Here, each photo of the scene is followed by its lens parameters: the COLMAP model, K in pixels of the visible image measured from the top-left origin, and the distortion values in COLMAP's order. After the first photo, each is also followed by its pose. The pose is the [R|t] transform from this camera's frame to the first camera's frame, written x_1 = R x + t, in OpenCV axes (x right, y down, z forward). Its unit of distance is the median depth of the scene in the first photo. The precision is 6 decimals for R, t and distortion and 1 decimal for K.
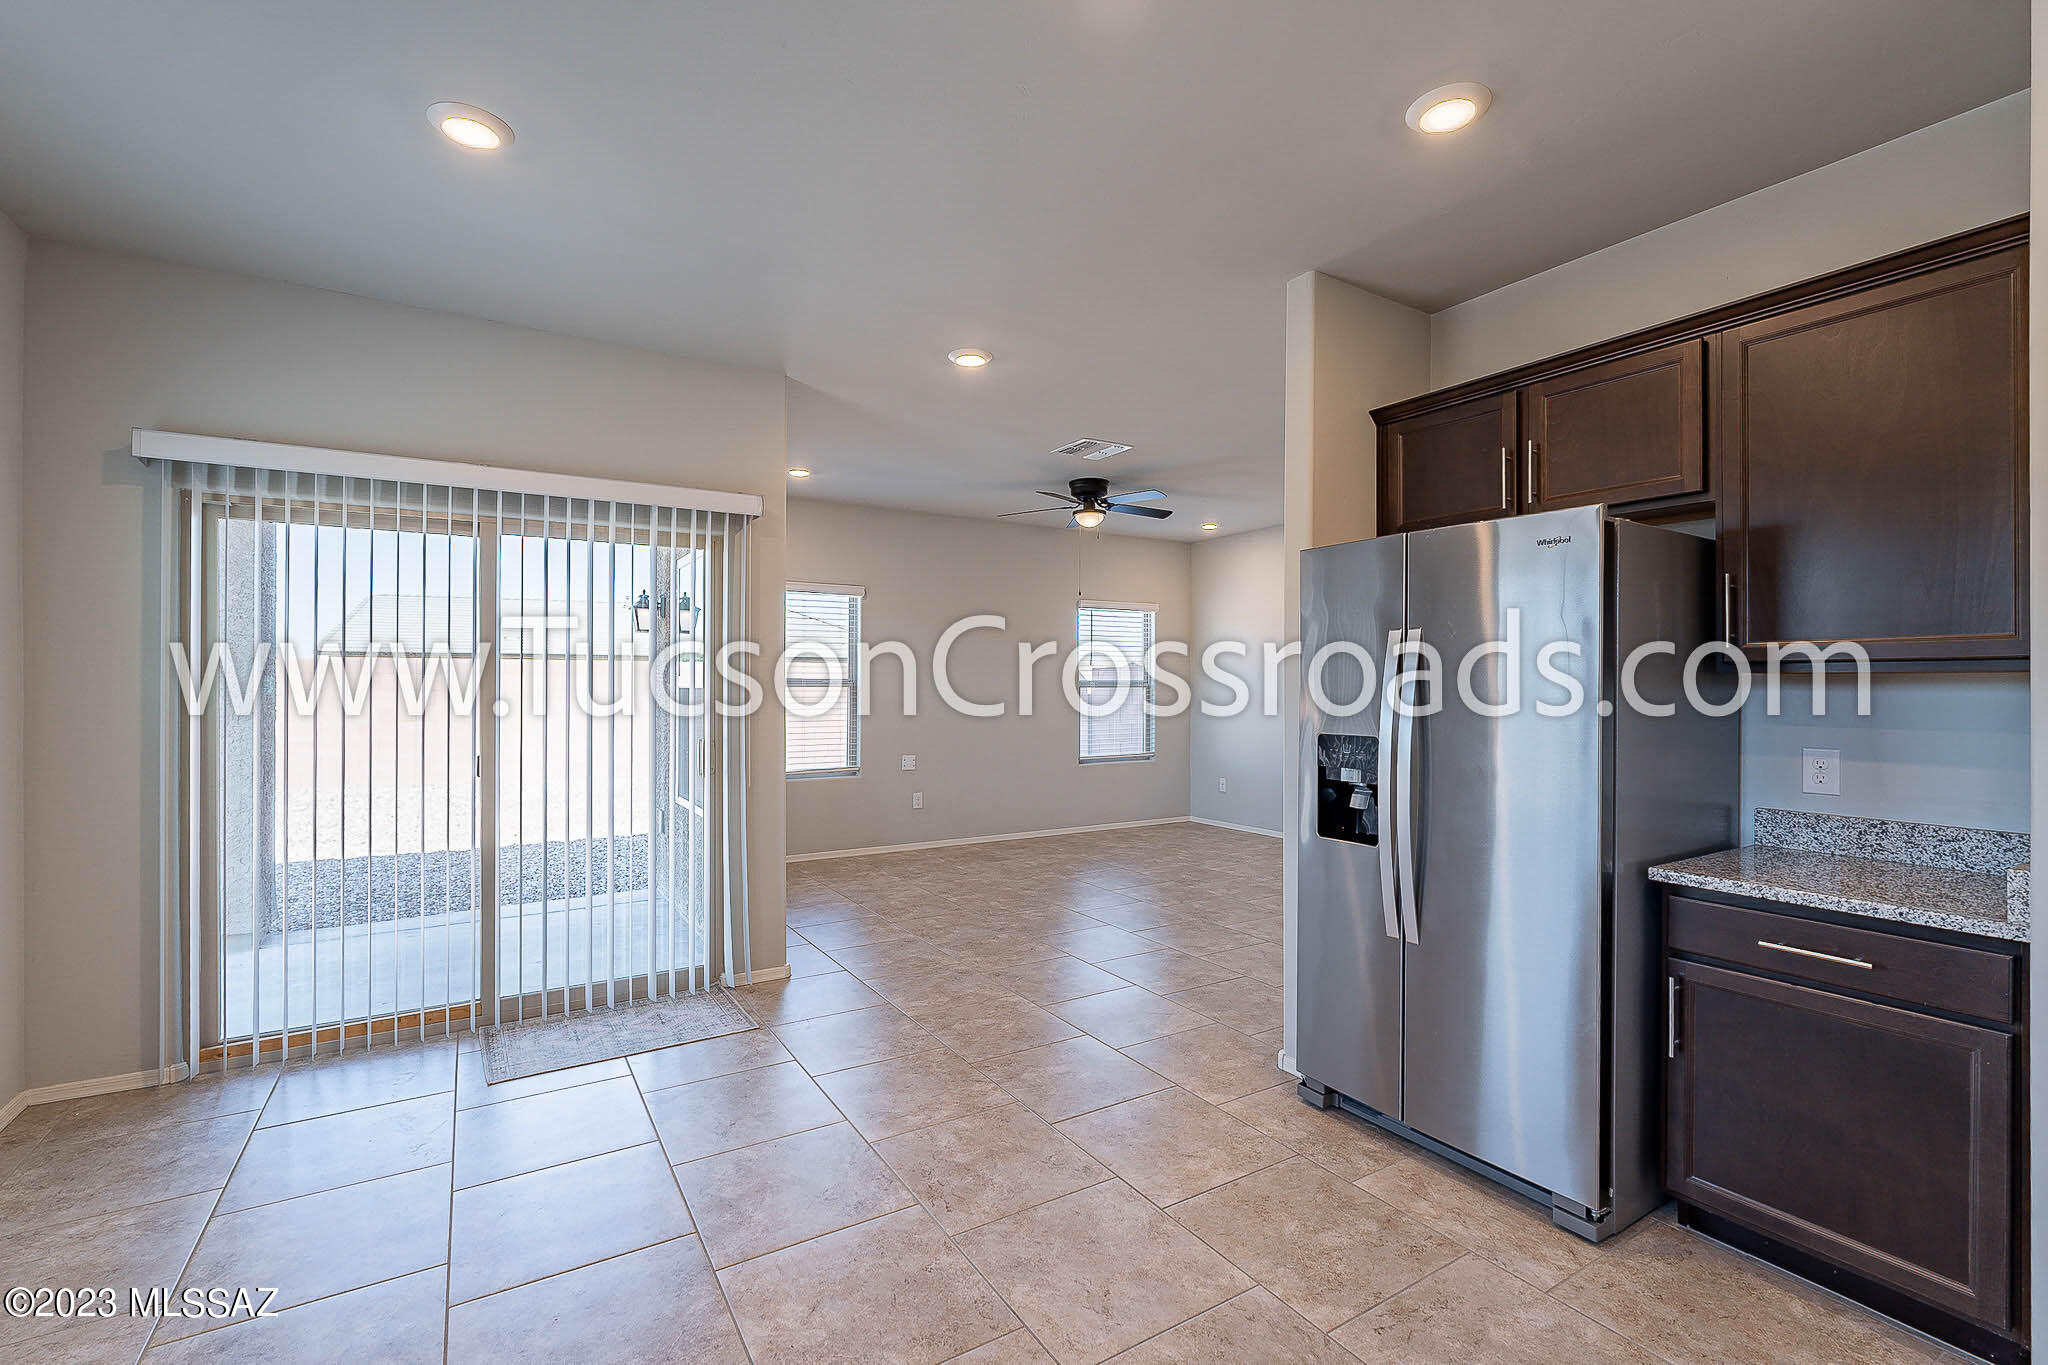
lens RADIAL K [[894.0, 0, 1017.0], [0, 894.0, 685.3], [0, 0, 1]] dist [-0.004557, 0.000983]
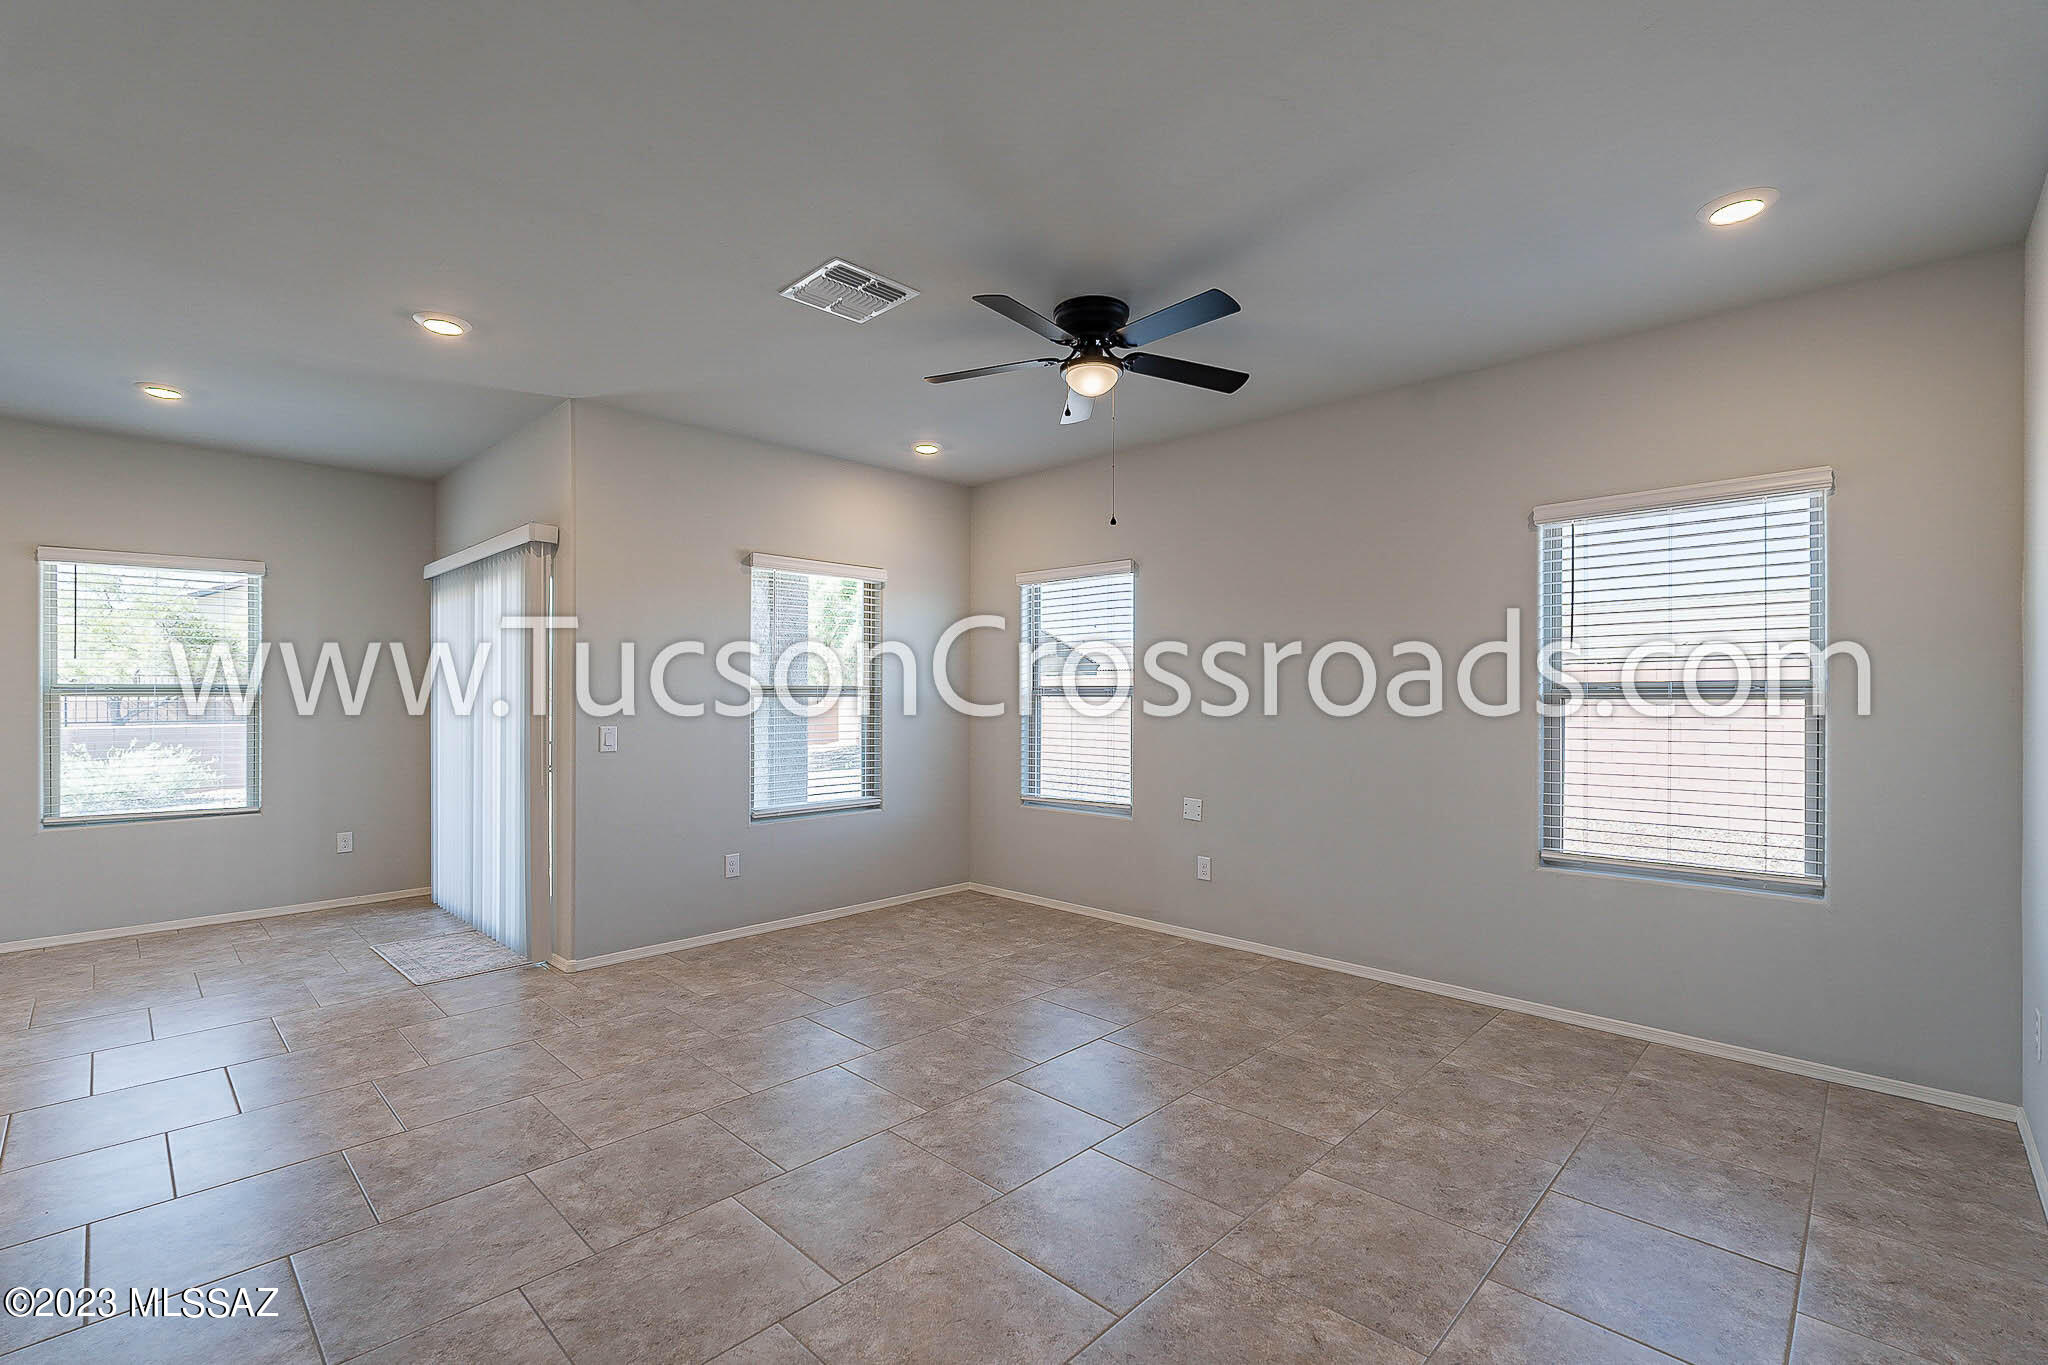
lens RADIAL K [[894.0, 0, 1018.6], [0, 894.0, 698.6], [0, 0, 1]] dist [-0.004557, 0.000983]
pose [[0.248007, 0.002612, -0.968755, 1.058834], [-0.000001, 0.999996, 0.002696, 0.002824], [0.968758, -0.000667, 0.248006, 1.493835]]
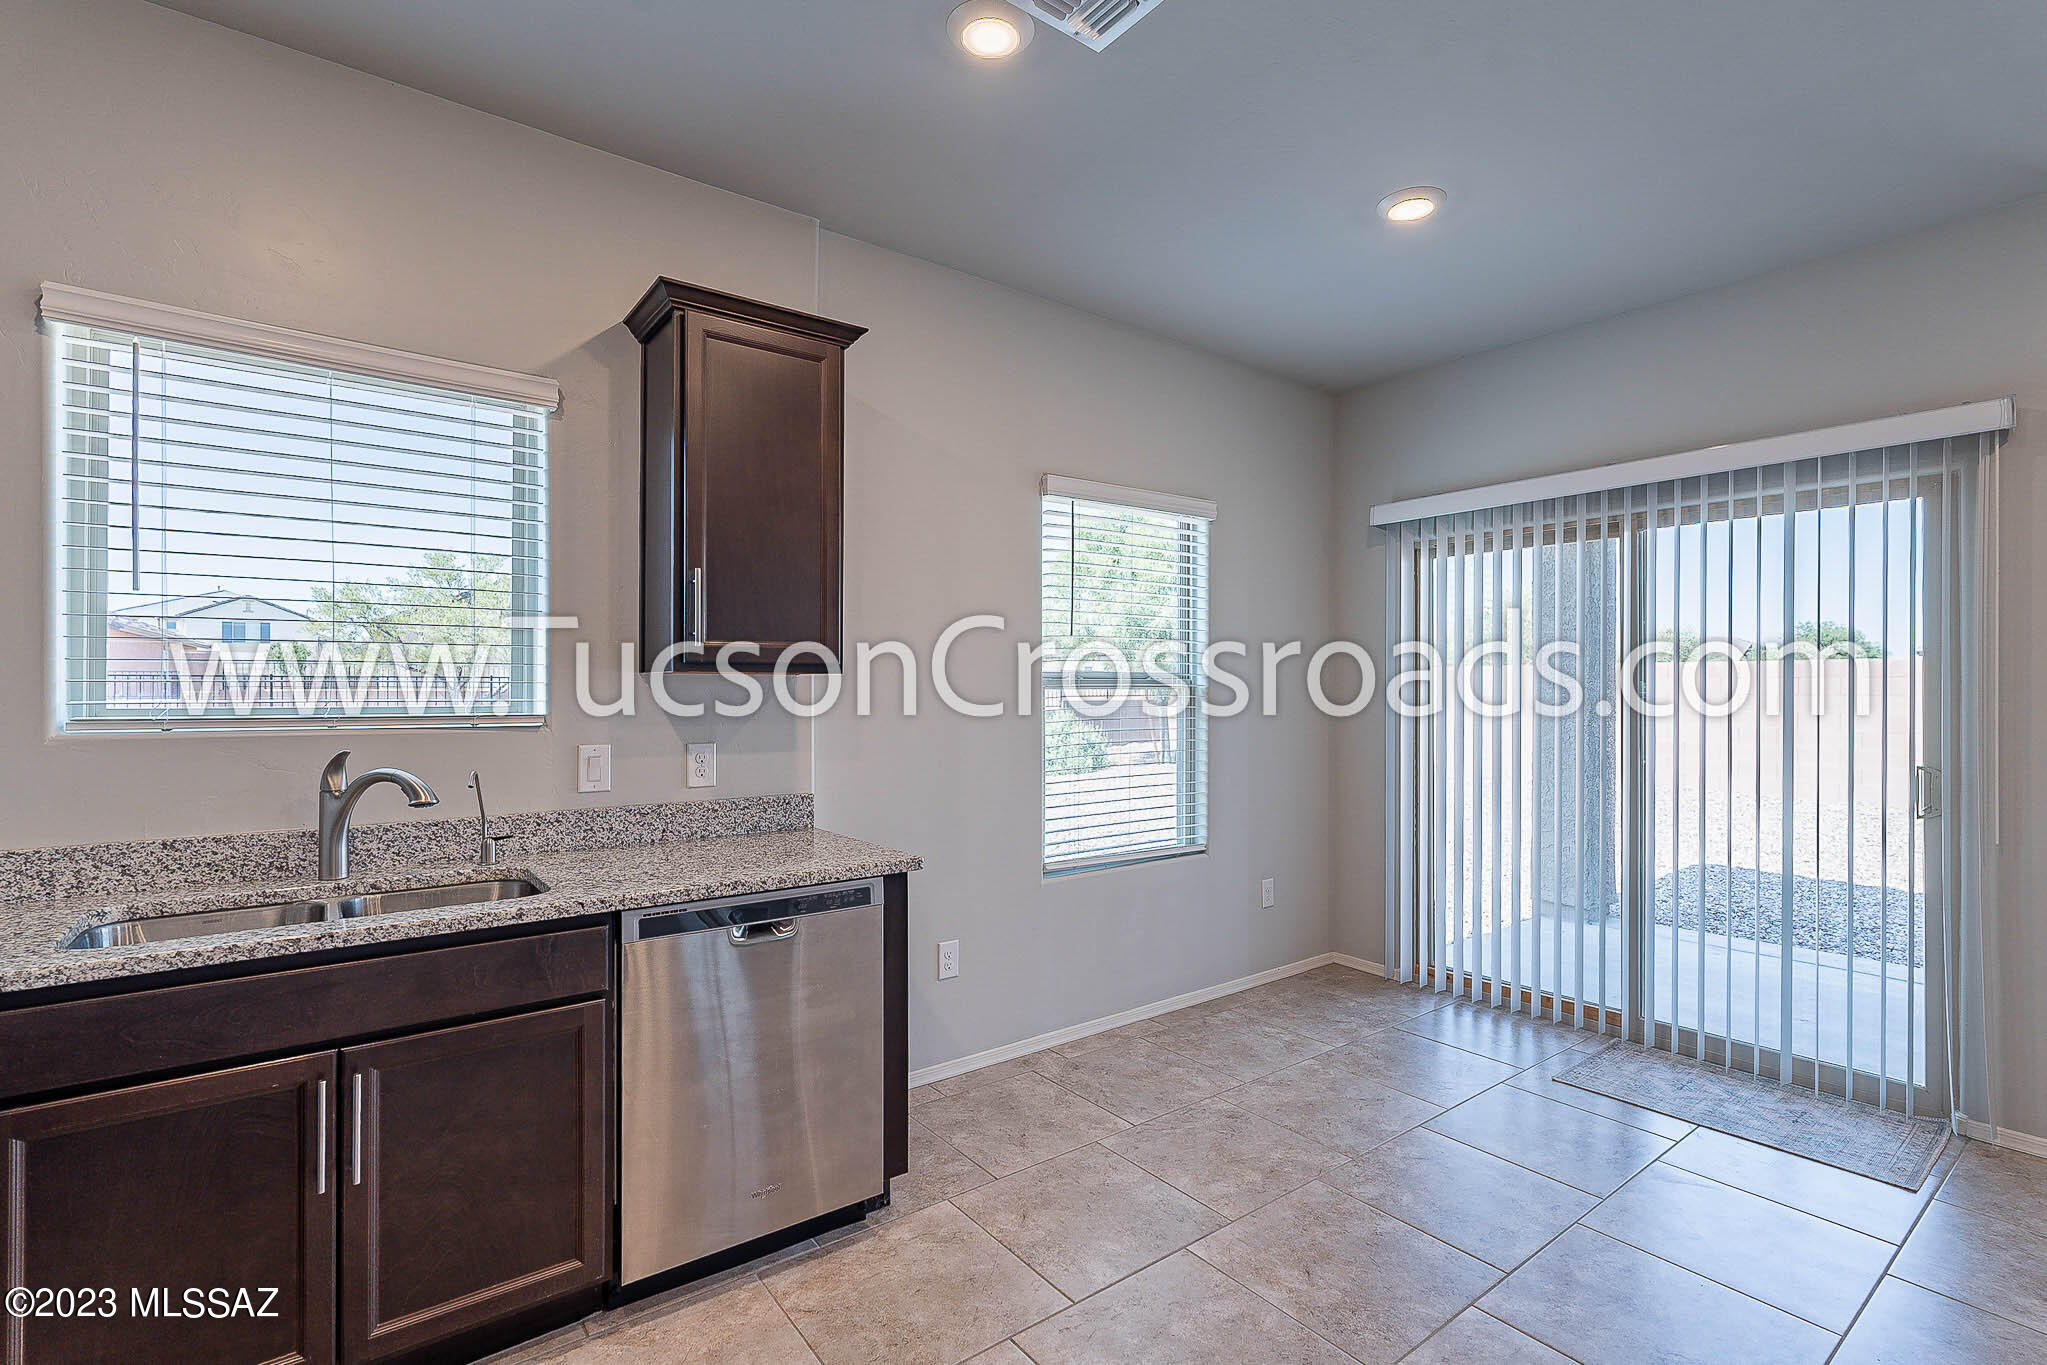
lens RADIAL K [[946.1, 0, 1029.3], [0, 946.1, 679.9], [0, 0, 1]] dist [-0.003541, 0.000002]
pose [[0.101877, -0.007076, -0.994772, 0.367478], [-0.003459, 0.999966, -0.007468, 0.001182], [0.994791, 0.004201, 0.101849, 0.255240]]
